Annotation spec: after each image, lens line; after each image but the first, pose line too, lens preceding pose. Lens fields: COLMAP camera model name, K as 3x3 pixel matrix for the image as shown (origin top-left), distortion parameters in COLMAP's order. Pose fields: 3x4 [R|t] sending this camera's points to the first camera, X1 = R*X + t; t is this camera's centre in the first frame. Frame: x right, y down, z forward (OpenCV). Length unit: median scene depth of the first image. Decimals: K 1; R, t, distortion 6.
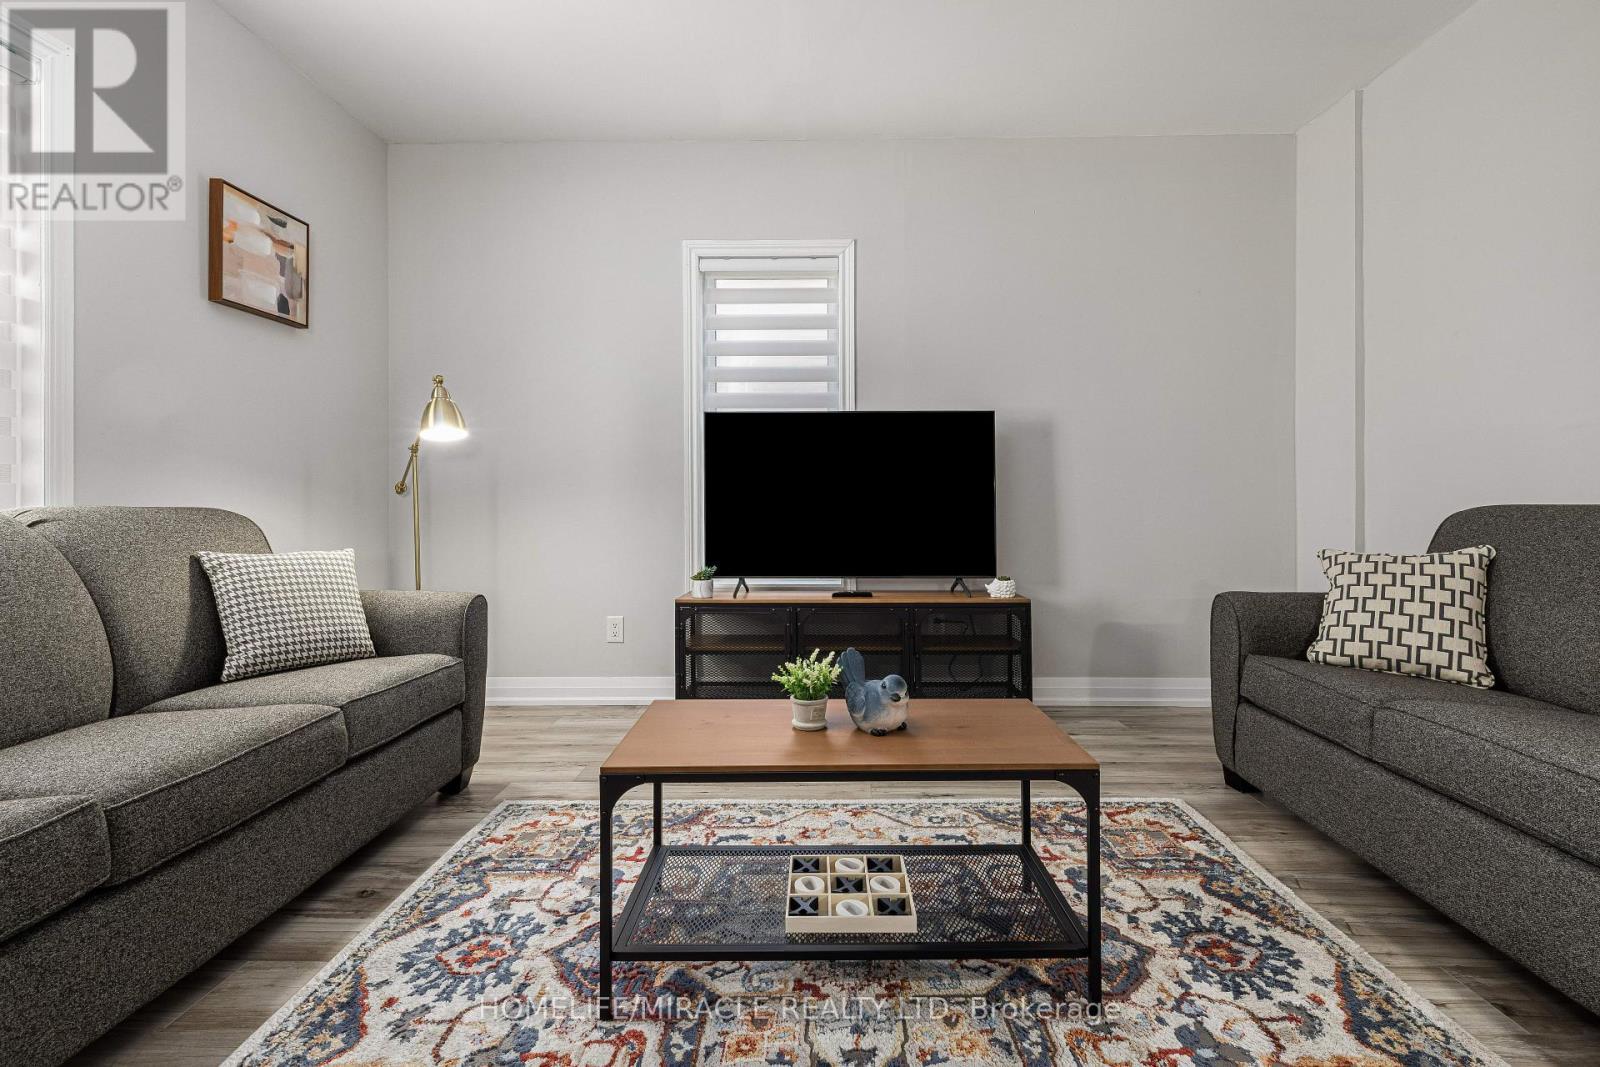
lens RADIAL K [[743.4, 0, 803.5], [0, 743.4, 514.2], [0, 0, 1]] dist [0.000714, 0.000330]
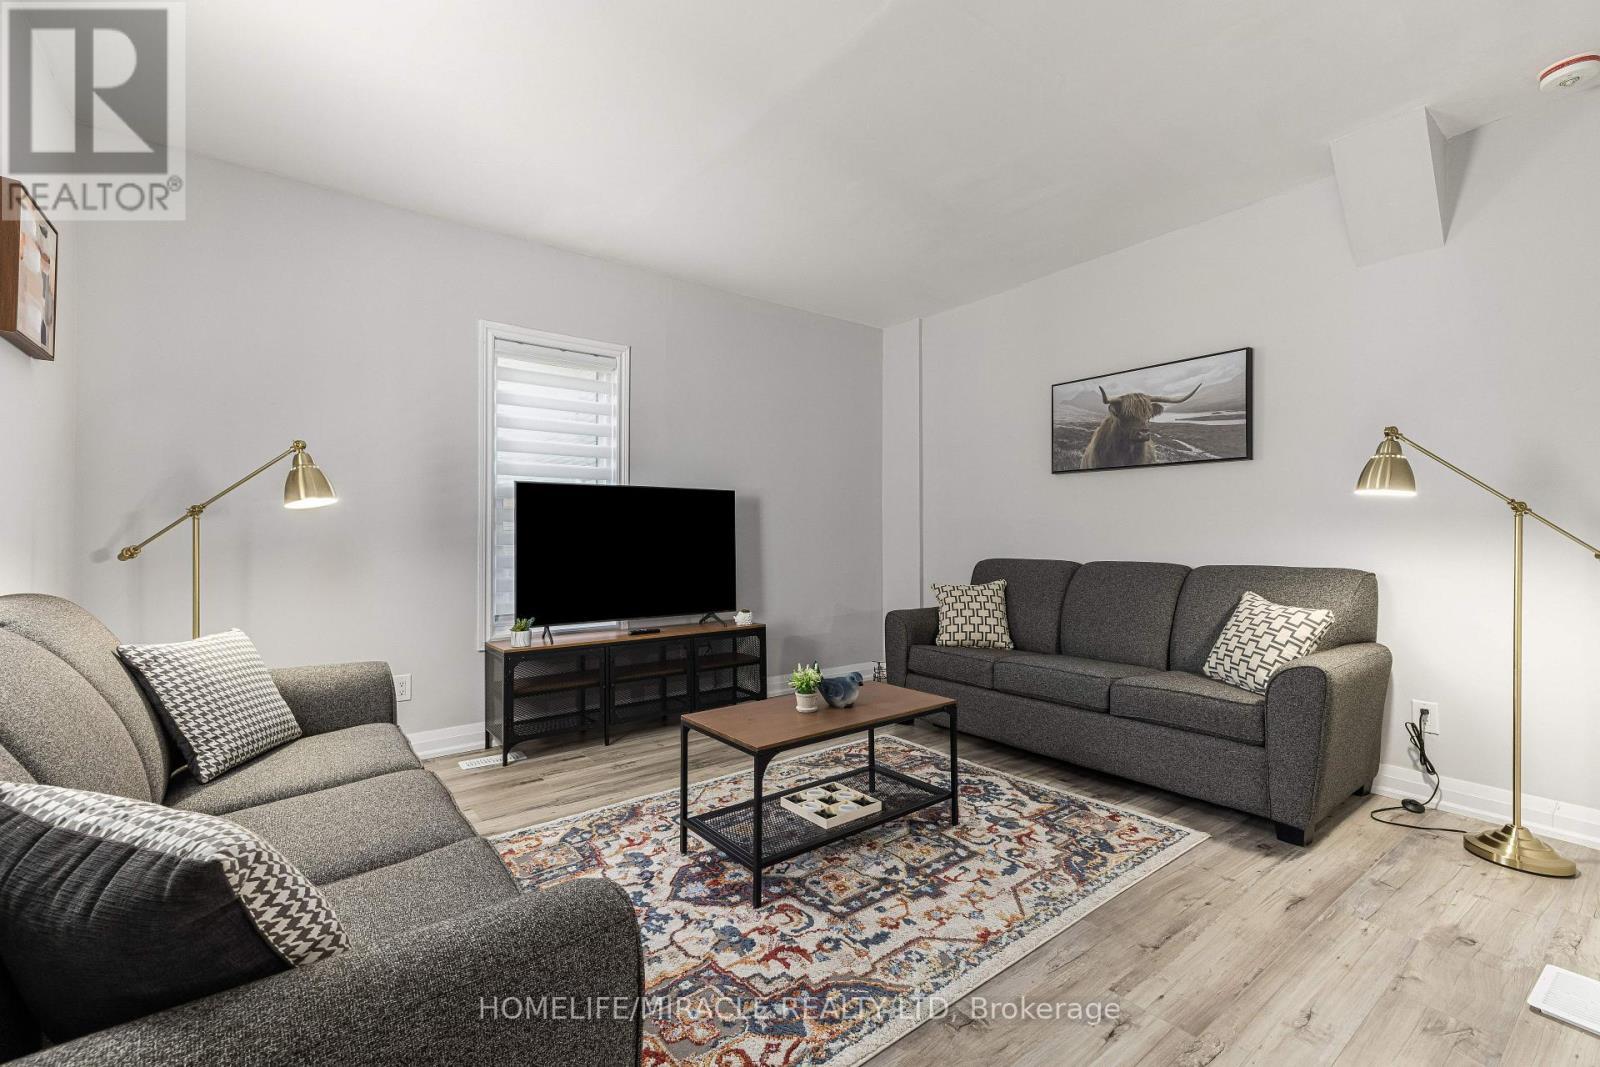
lens RADIAL K [[708.9, 0, 800.0], [0, 708.9, 533.5], [0, 0, 1]] dist [0.029348, 0.000041]
pose [[0.777344, 0.001606, 0.629073, -0.731799], [0.006831, 0.999916, -0.010994, -0.066282], [-0.629038, 0.012843, 0.777268, -0.162901]]
